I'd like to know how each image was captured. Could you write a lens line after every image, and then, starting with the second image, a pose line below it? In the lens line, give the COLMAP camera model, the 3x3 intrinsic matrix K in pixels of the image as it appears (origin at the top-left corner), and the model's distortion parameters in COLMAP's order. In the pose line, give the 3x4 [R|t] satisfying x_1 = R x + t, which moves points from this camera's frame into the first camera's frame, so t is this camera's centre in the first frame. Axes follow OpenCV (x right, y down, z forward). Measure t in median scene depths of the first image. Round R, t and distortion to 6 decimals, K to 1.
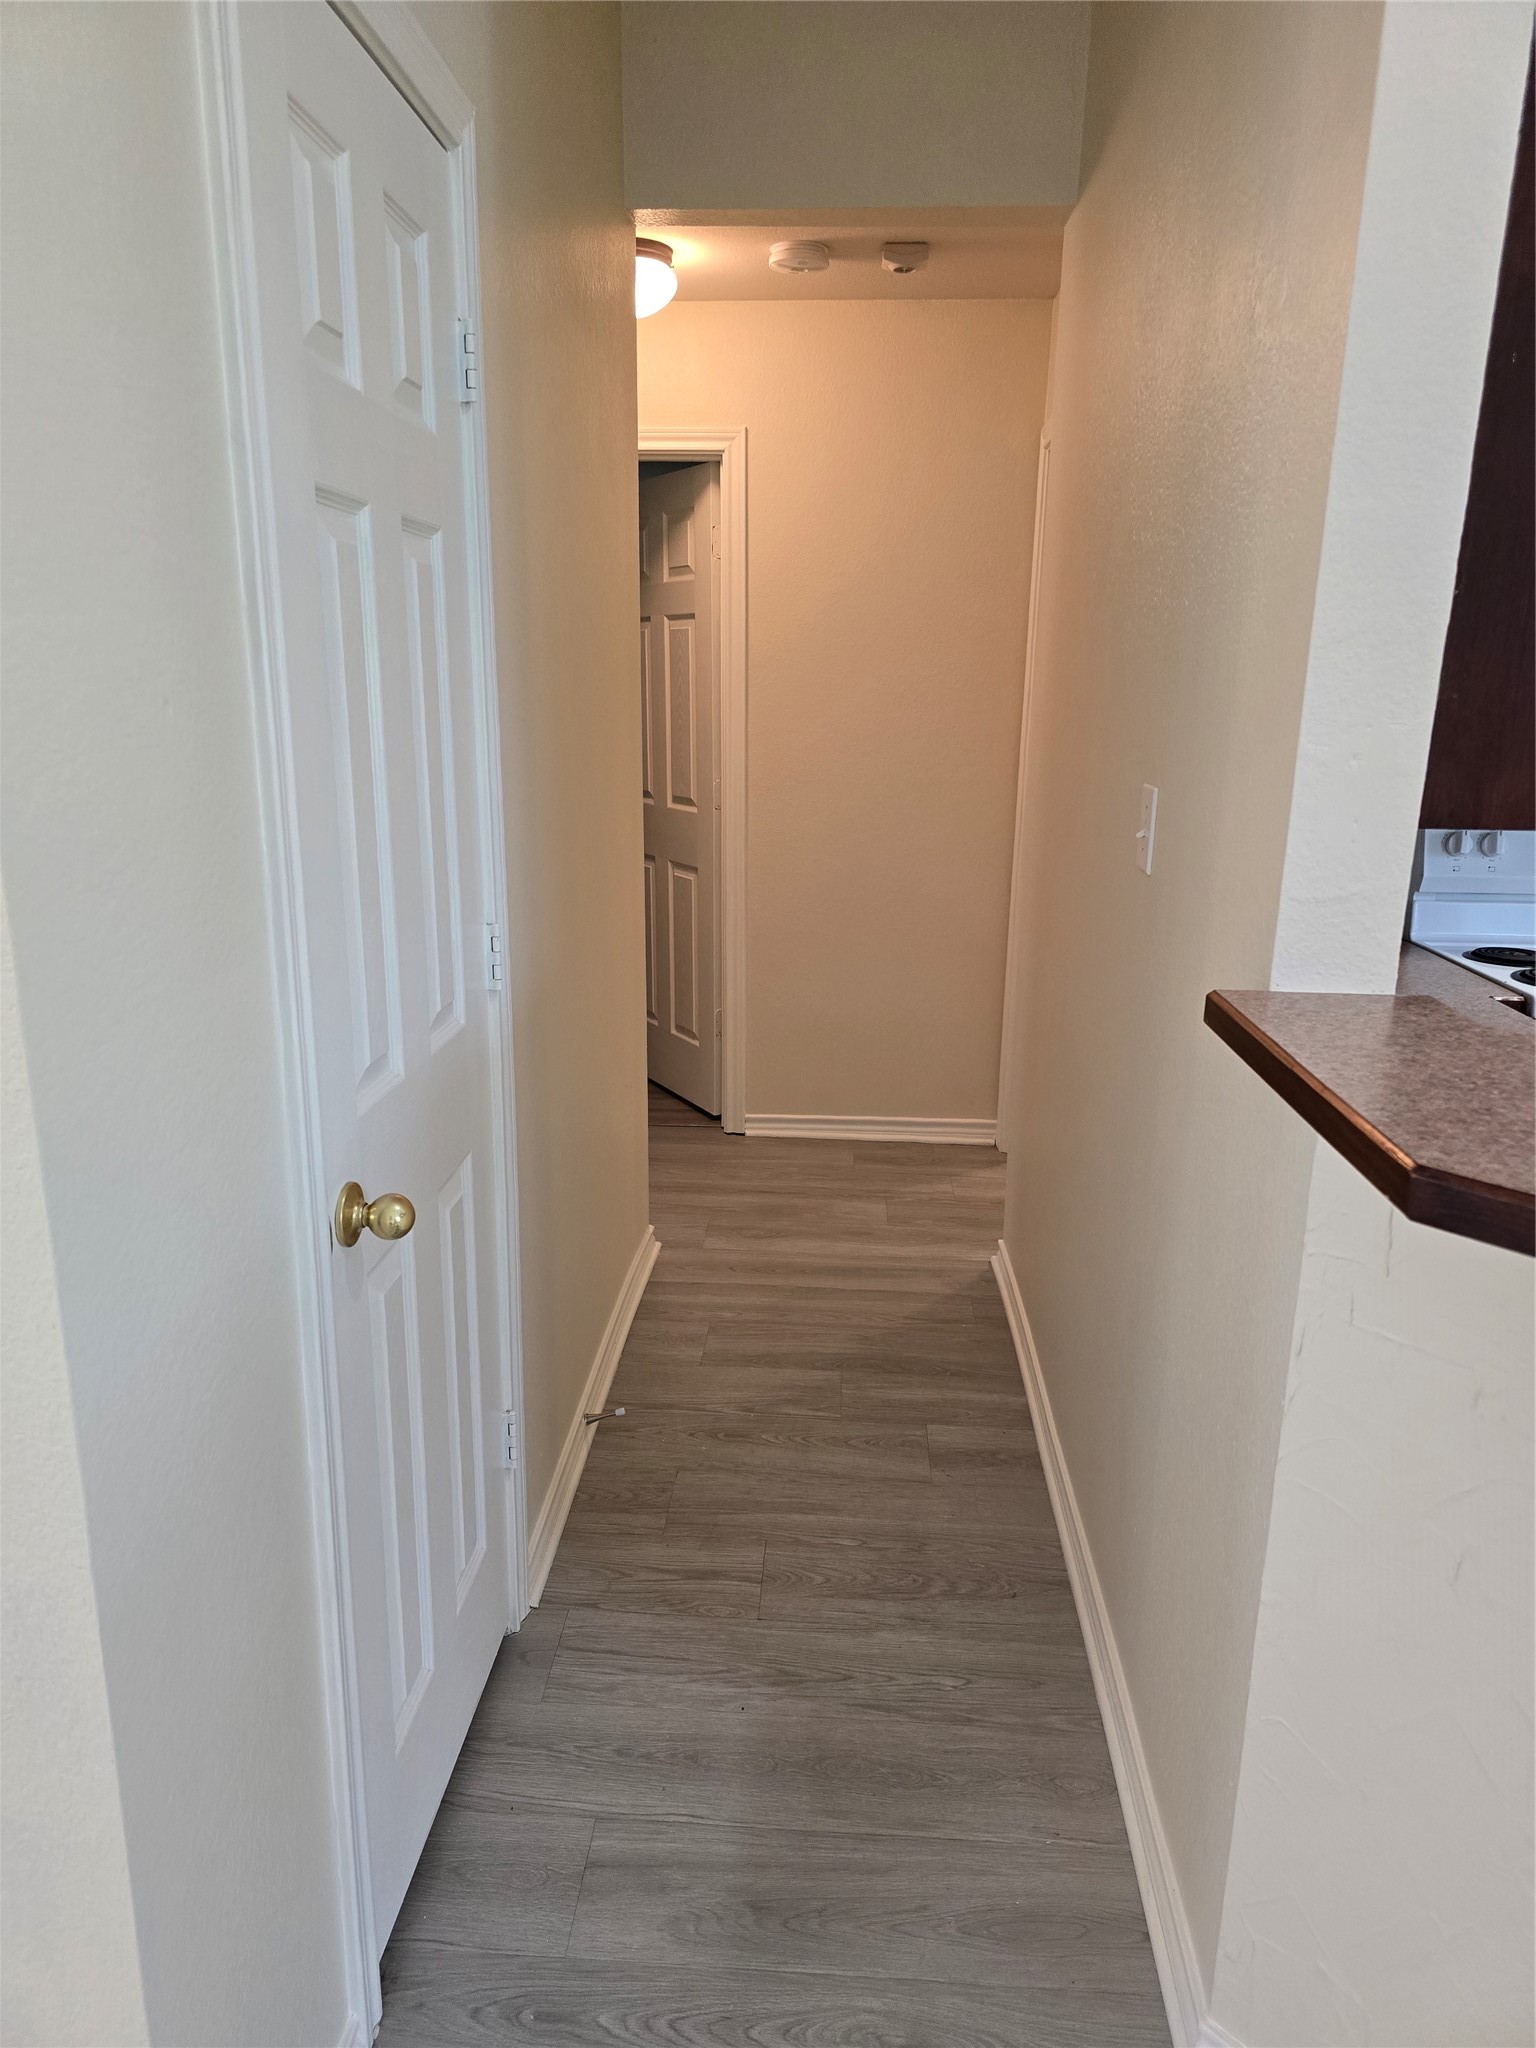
lens RADIAL K [[1376.2, 0, 769.1], [0, 1376.2, 1022.4], [0, 0, 1]] dist [0.065217, -0.050696]
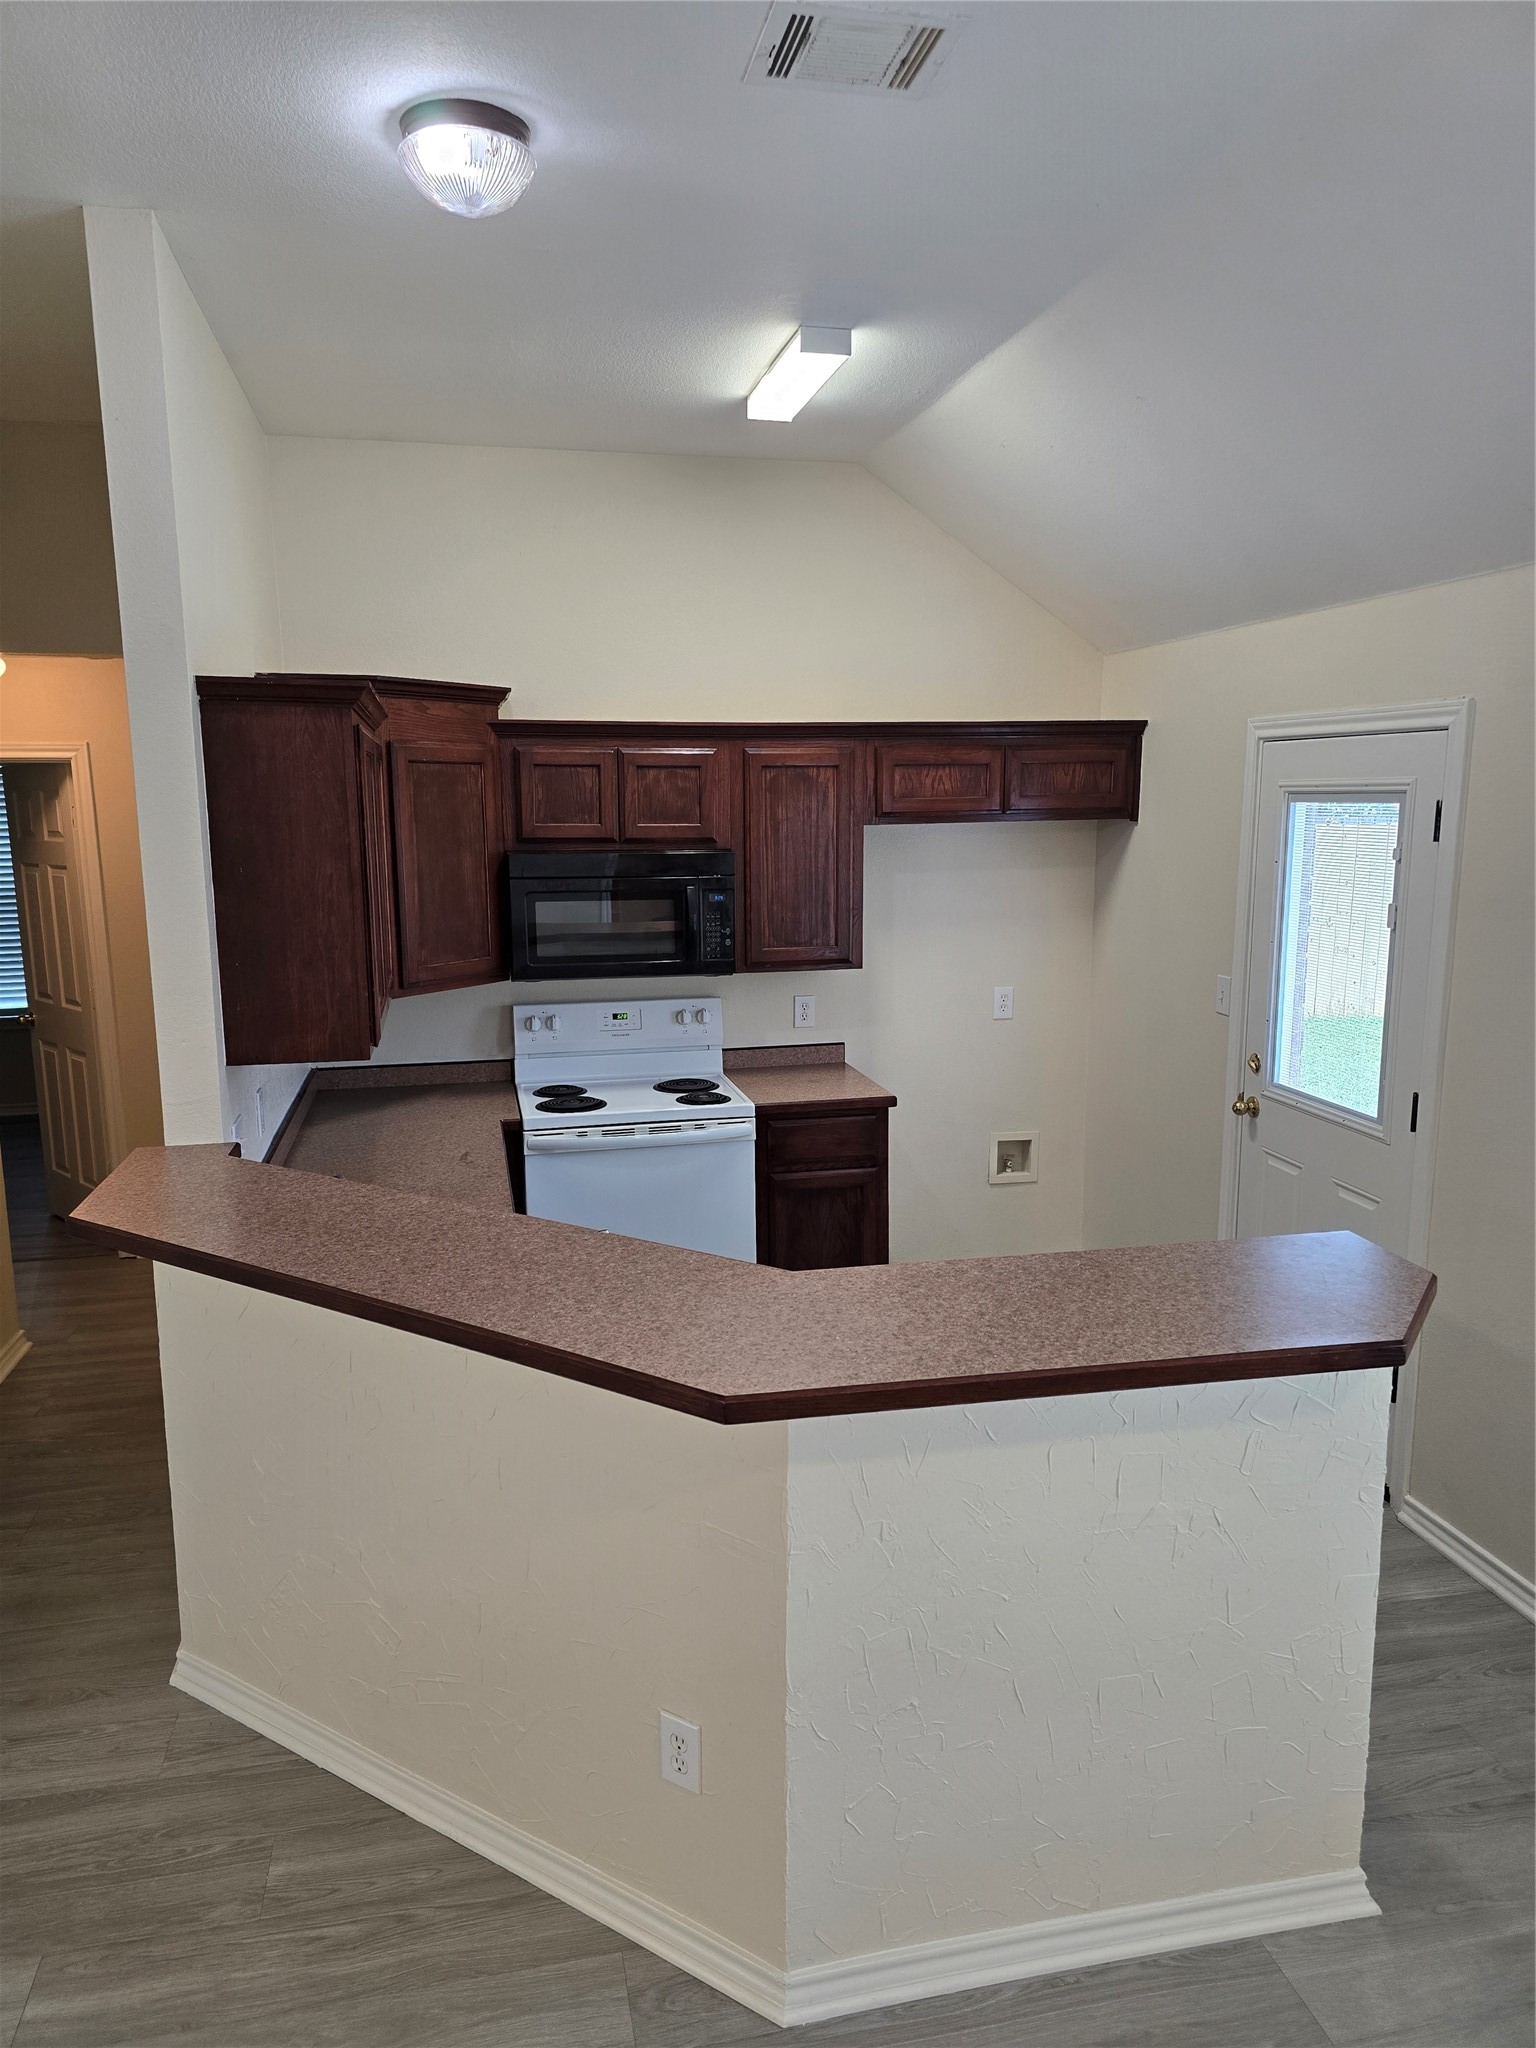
lens RADIAL K [[1376.2, 0, 766.8], [0, 1376.2, 1032.1], [0, 0, 1]] dist [0.065217, -0.050696]
pose [[0.962130, -0.049280, 0.268101, 0.258761], [0.071561, 0.994689, -0.073975, 0.012439], [-0.263032, 0.090359, 0.960546, -0.515849]]
